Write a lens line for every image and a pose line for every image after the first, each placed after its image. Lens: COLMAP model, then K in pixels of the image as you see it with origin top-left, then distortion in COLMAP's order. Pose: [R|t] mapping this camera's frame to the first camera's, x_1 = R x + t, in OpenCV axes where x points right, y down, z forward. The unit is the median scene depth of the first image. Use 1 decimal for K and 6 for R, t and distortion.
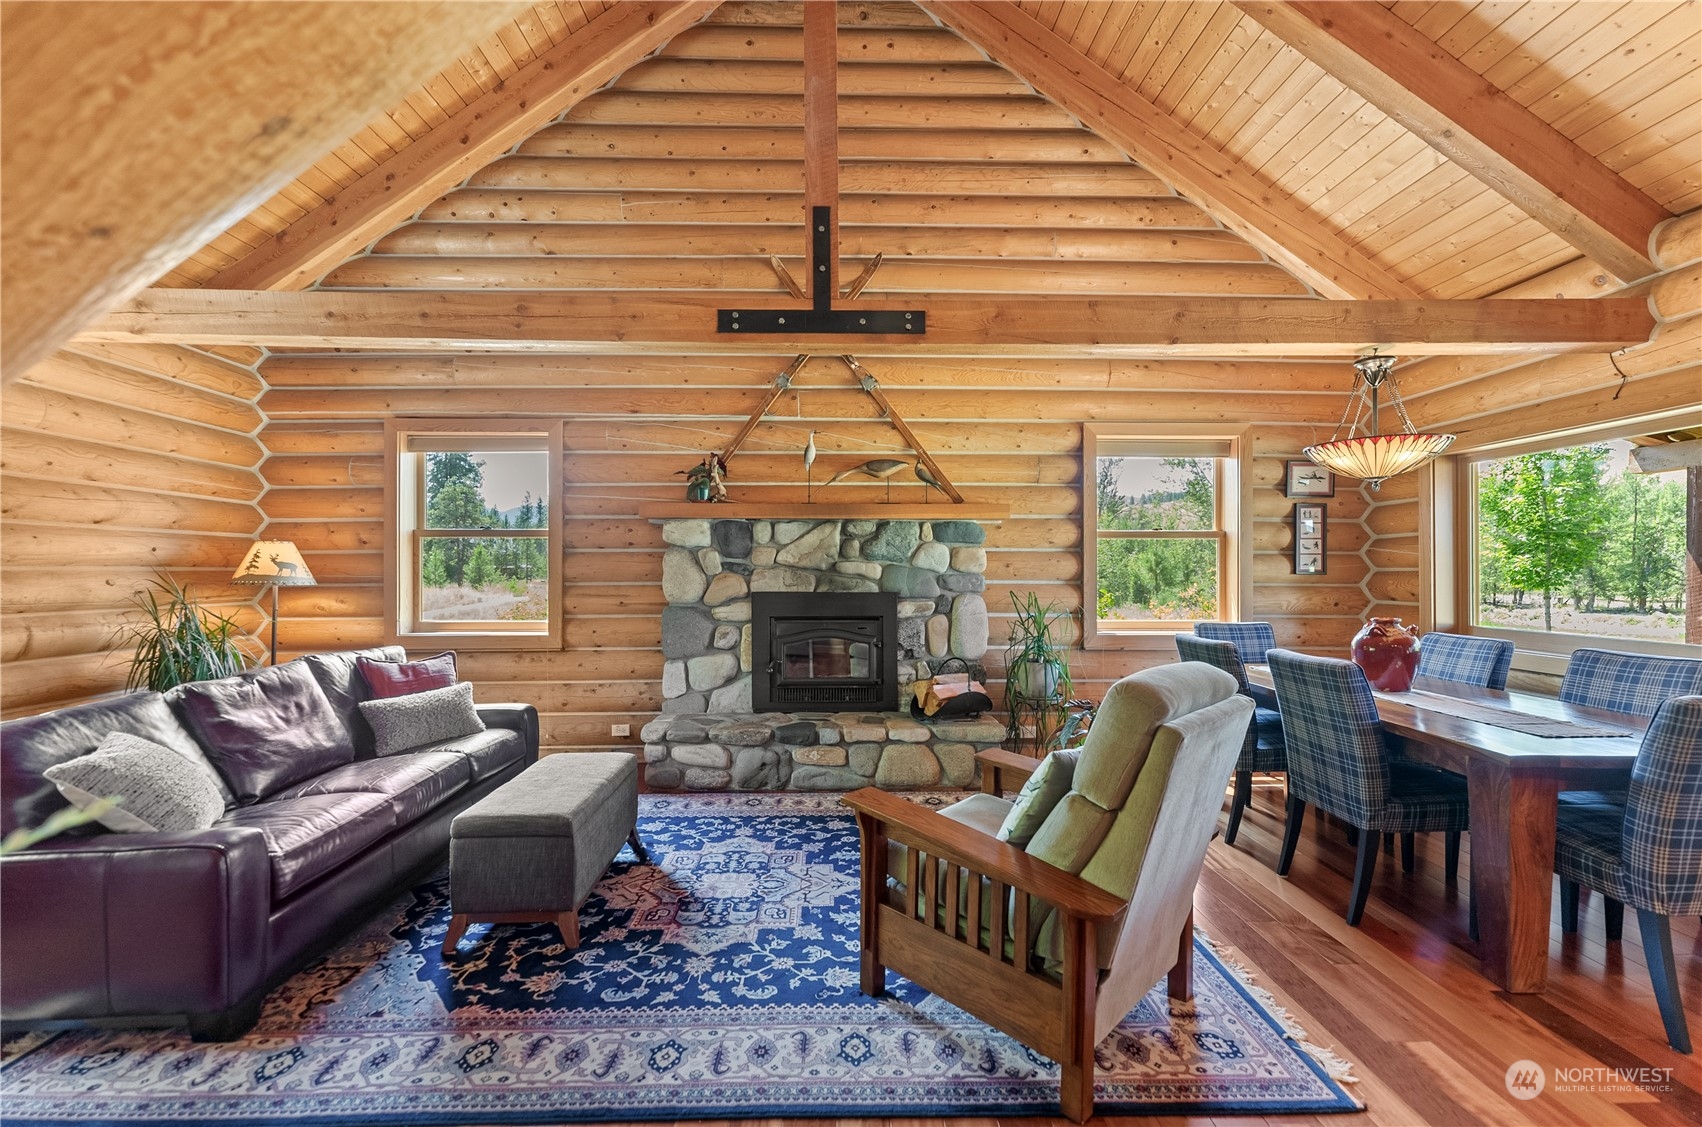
lens RADIAL K [[693.5, 0, 840.5], [0, 693.5, 569.5], [0, 0, 1]] dist [0.002163, 0.000109]
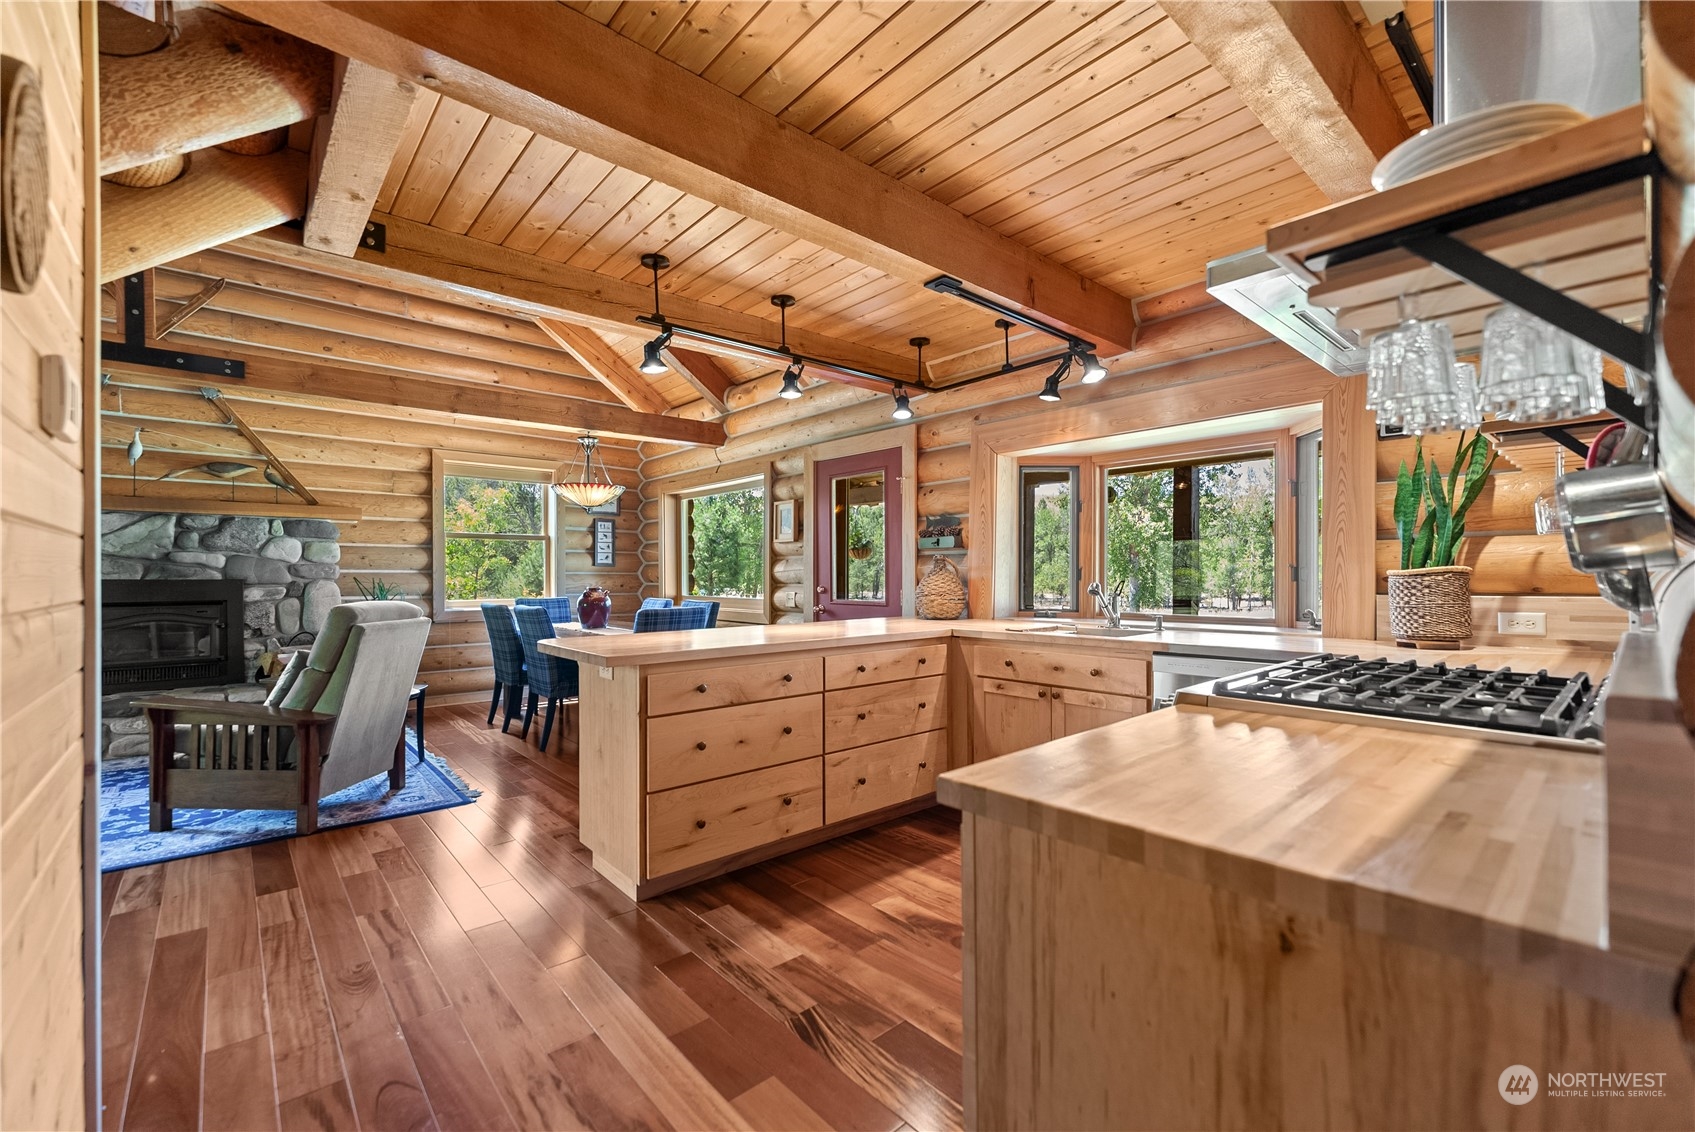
lens RADIAL K [[706.9, 0, 839.4], [0, 706.9, 575.1], [0, 0, 1]] dist [0.004268, 0.000001]
pose [[0.762575, -0.003383, 0.646891, 0.074417], [0.003442, 0.999993, 0.001172, 0.027819], [-0.646891, 0.001333, 0.762581, -0.529047]]
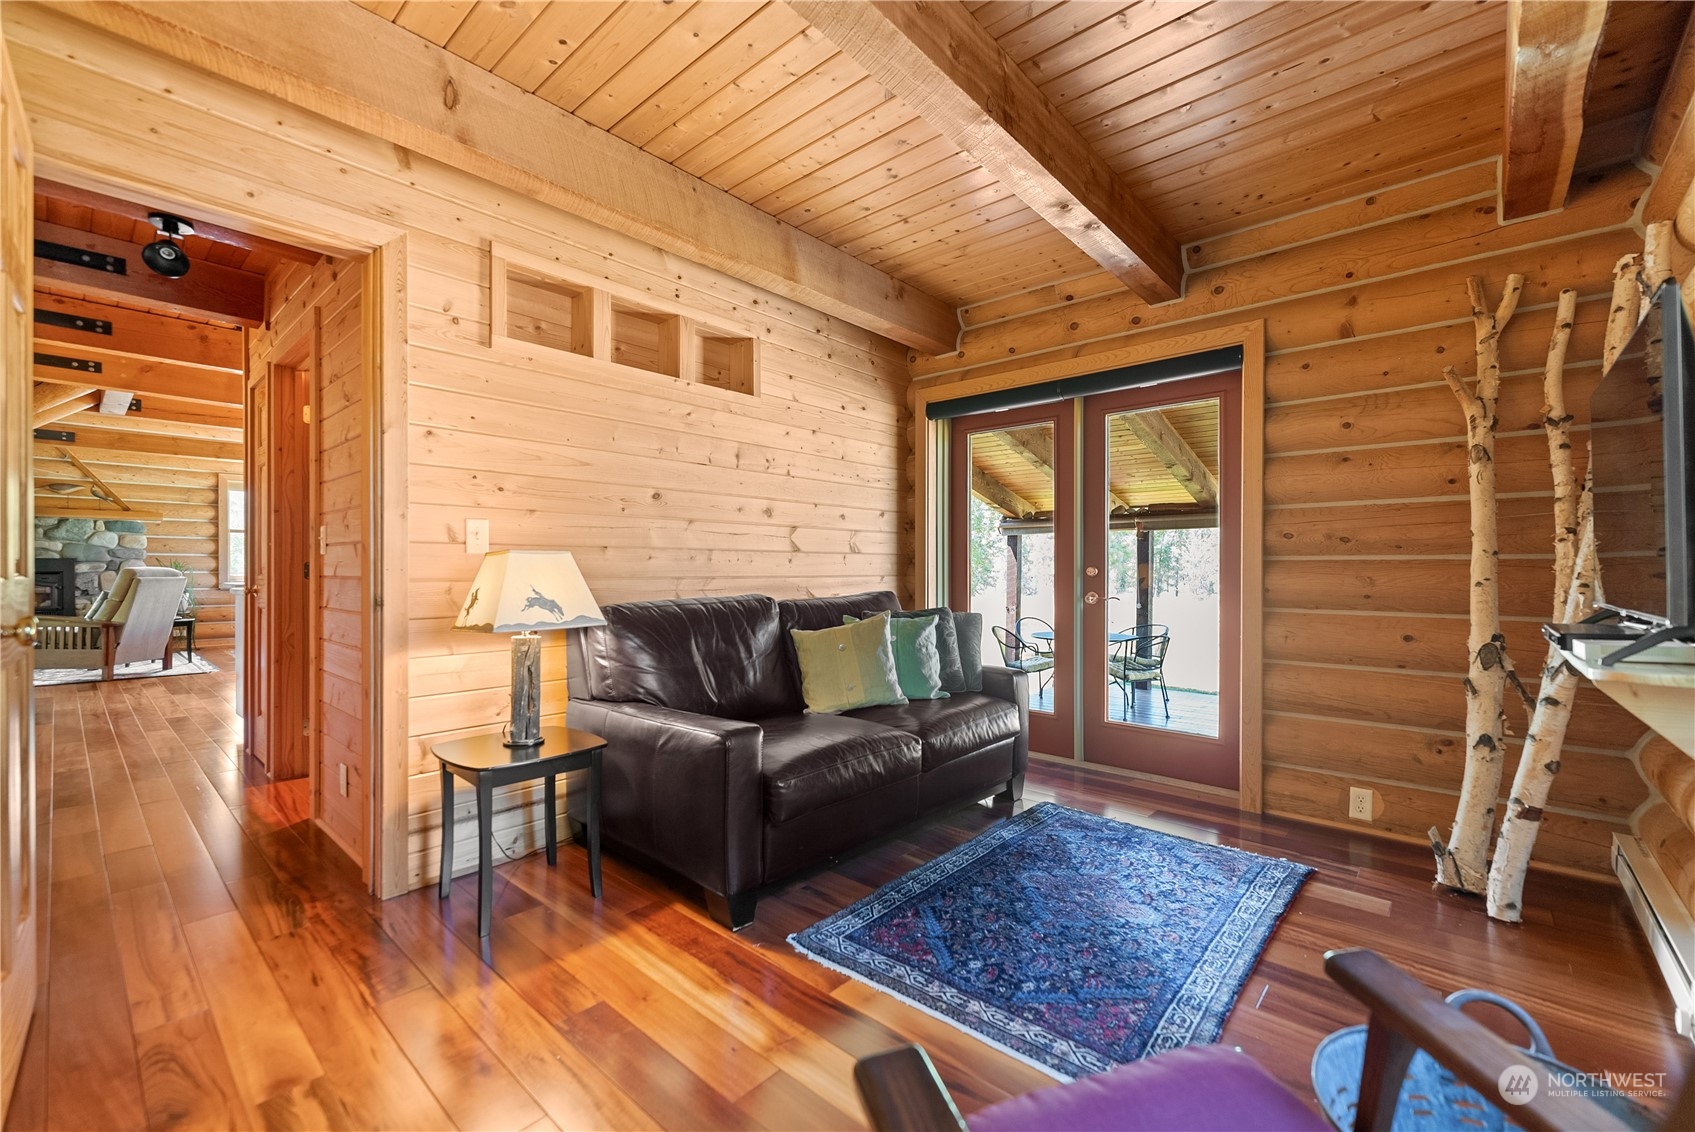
lens RADIAL K [[706.9, 0, 849.6], [0, 706.9, 572.0], [0, 0, 1]] dist [0.004268, 0.000001]
pose [[0.677246, -0.001264, 0.735756, 0.085909], [-0.001212, 0.999995, 0.002833, 0.060509], [-0.735756, -0.002810, 0.677241, -1.719532]]
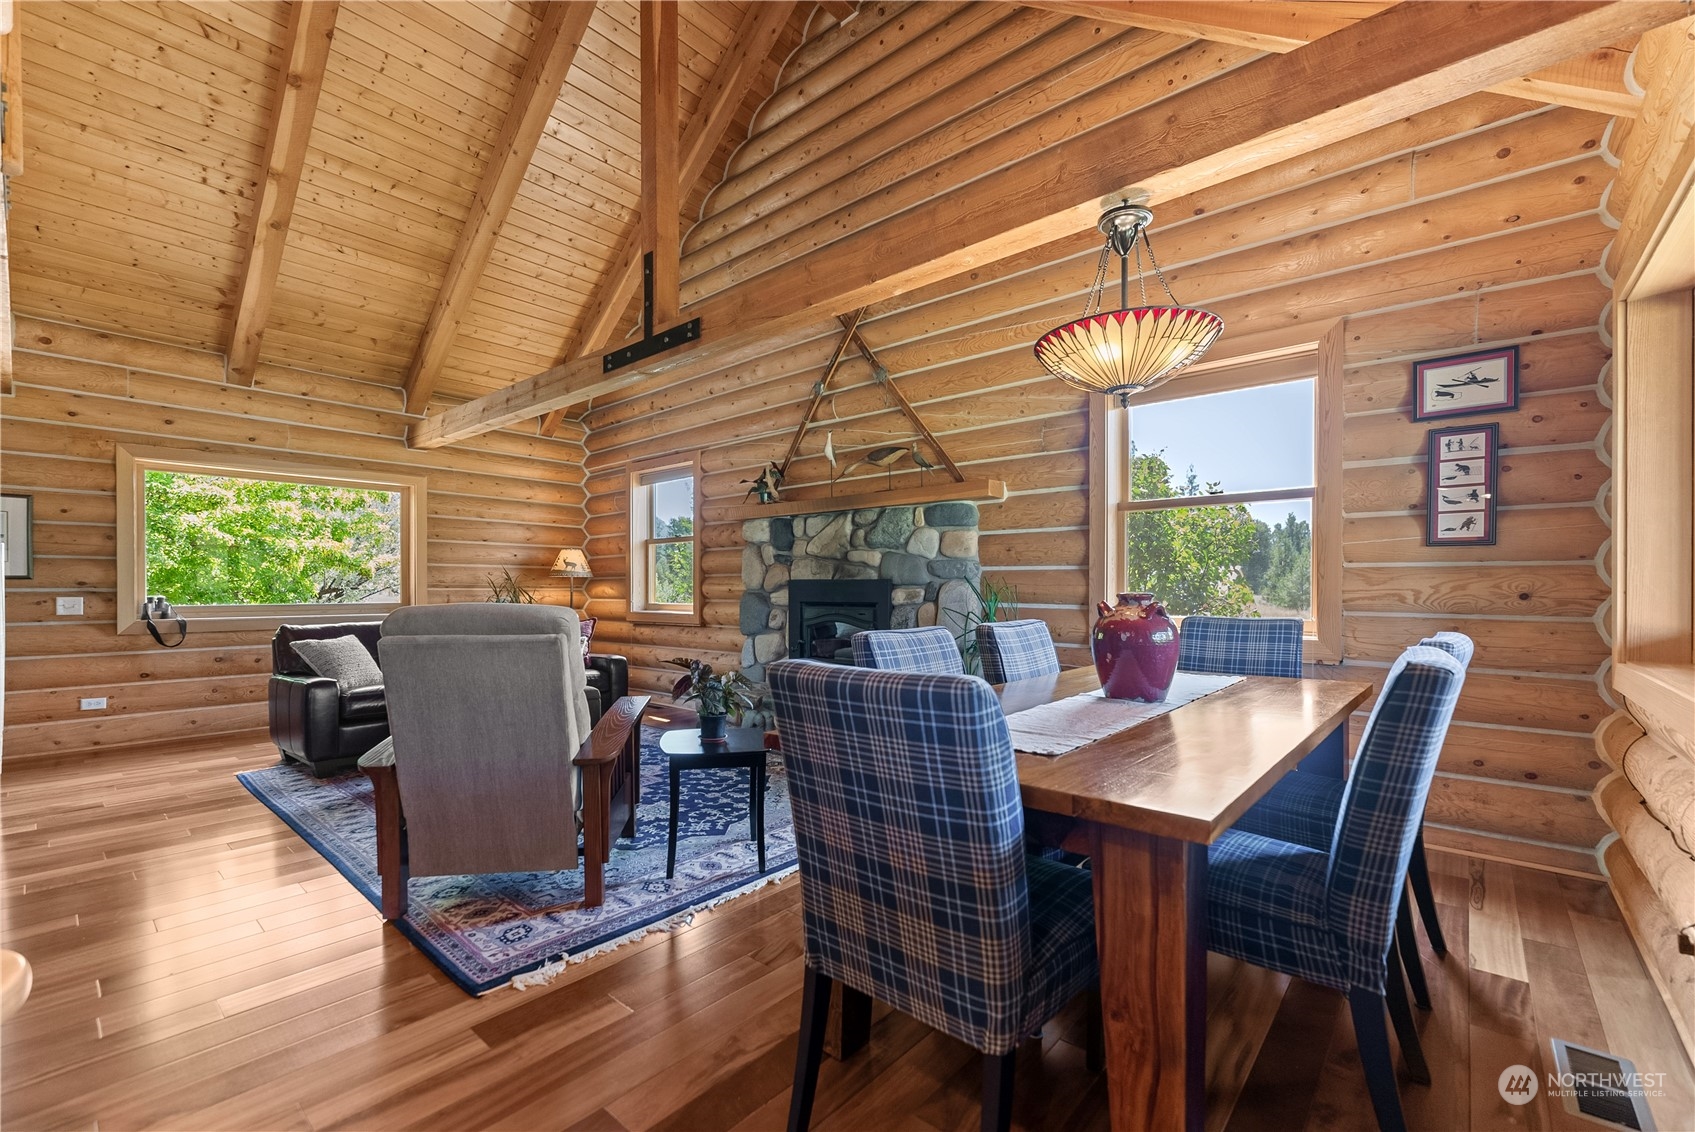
lens RADIAL K [[706.9, 0, 870.5], [0, 706.9, 593.8], [0, 0, 1]] dist [0.004268, 0.000001]
pose [[0.748322, 0.005378, -0.663314, 0.735379], [0.000007, 0.999967, 0.008115, 0.045620], [0.663336, -0.006077, 0.748297, 0.214108]]
